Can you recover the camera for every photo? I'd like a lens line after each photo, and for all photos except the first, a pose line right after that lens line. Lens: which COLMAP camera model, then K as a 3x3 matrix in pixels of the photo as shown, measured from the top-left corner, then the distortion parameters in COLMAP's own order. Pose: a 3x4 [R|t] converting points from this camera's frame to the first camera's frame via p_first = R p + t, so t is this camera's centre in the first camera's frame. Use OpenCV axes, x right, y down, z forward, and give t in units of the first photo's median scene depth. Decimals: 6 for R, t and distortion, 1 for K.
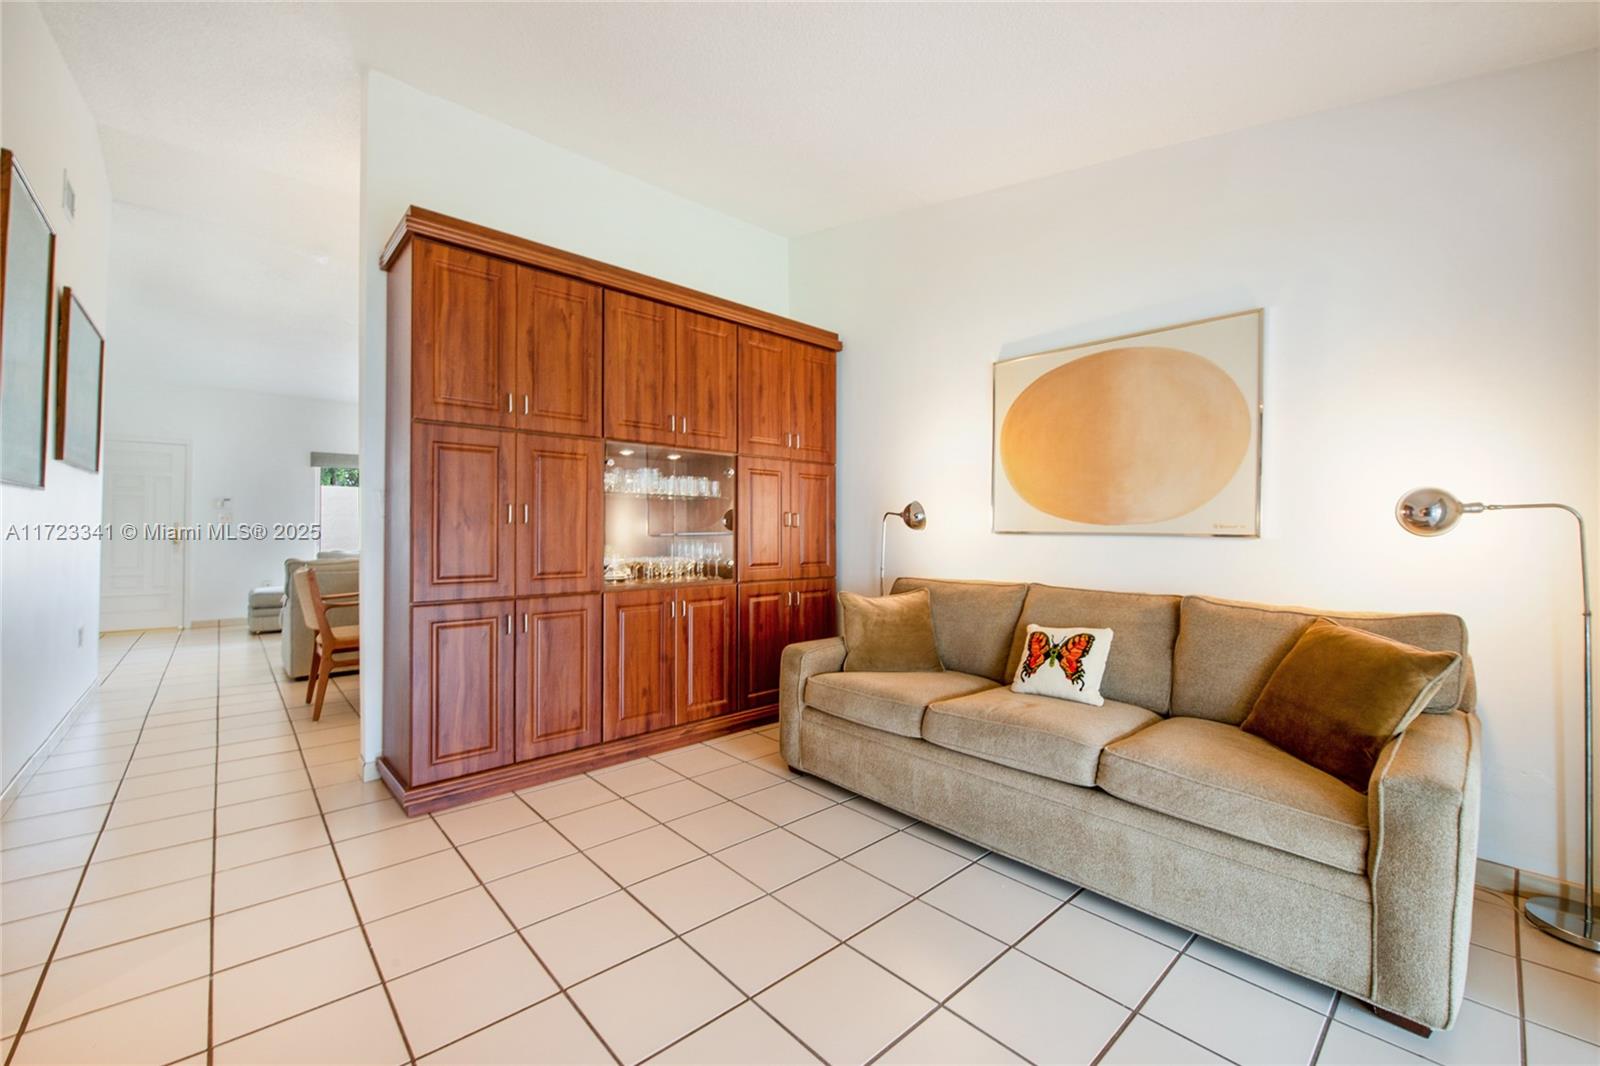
lens RADIAL K [[641.8, 0, 800.0], [0, 641.8, 533.0], [0, 0, 1]] dist [-0.001398, -0.010801]
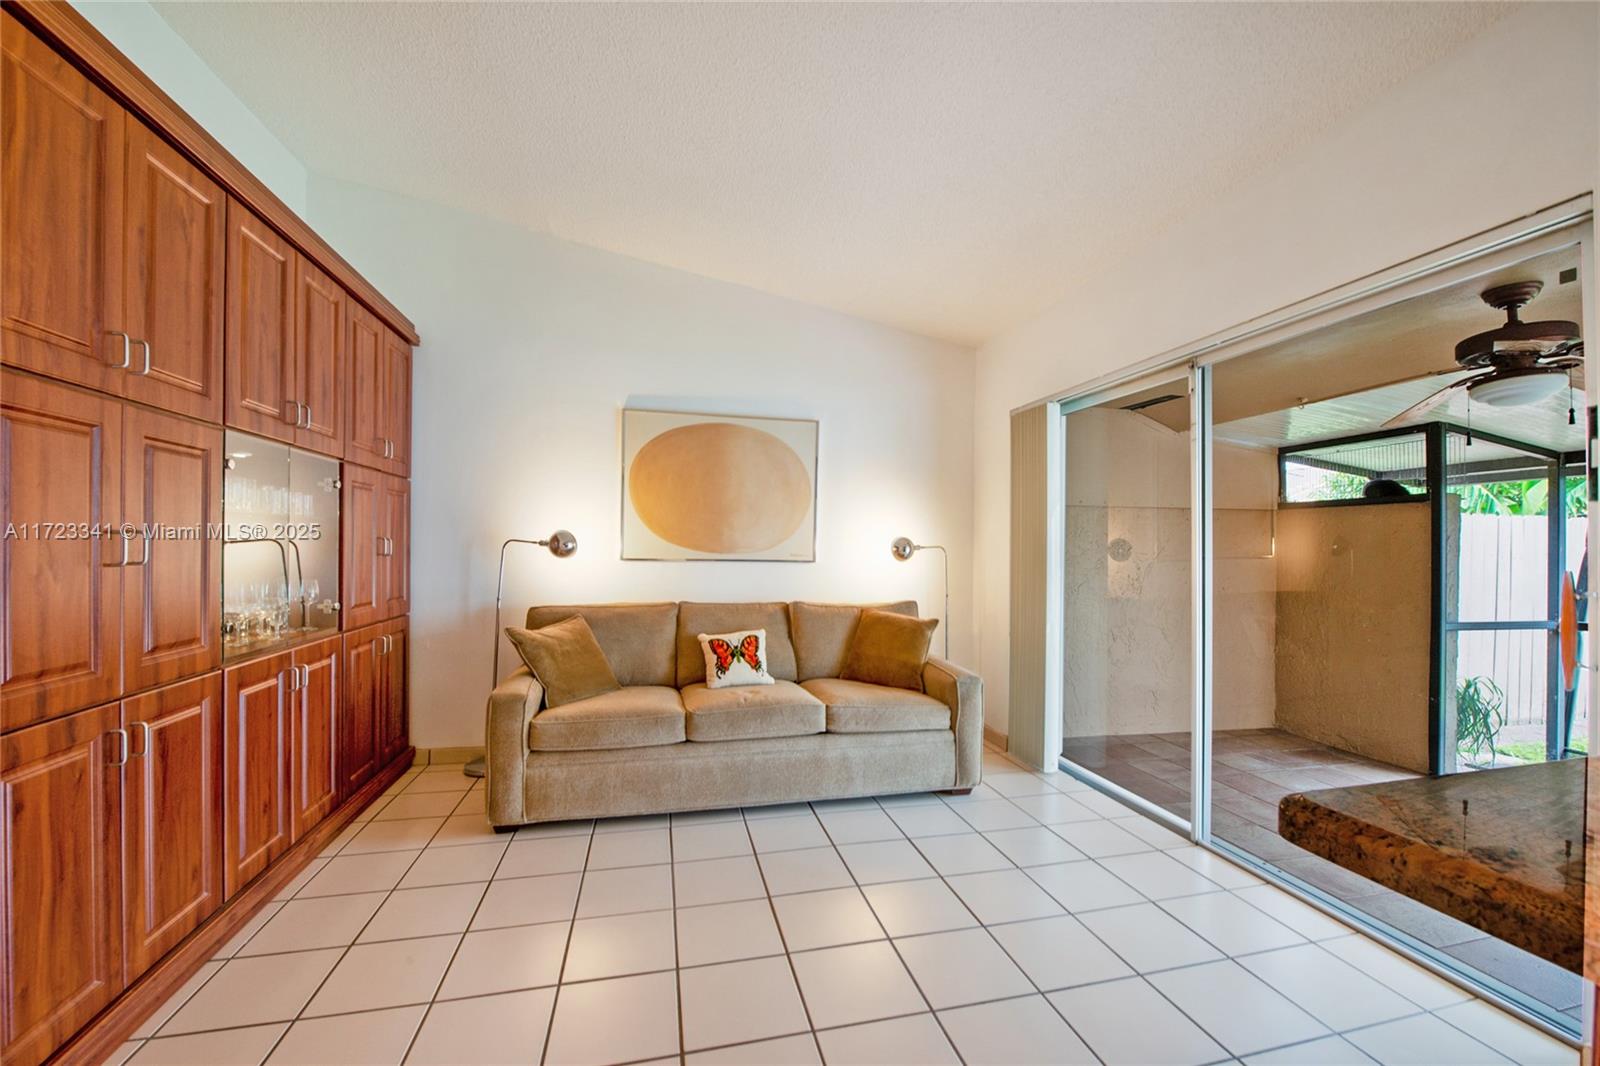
lens RADIAL K [[660.1, 0, 800.0], [0, 660.1, 533.0], [0, 0, 1]] dist [-0.001671, -0.000034]
pose [[0.484488, 0.014973, 0.874670, -0.699664], [-0.002914, 0.999876, -0.015502, -0.037365], [-0.874793, 0.004962, 0.484471, 0.210373]]
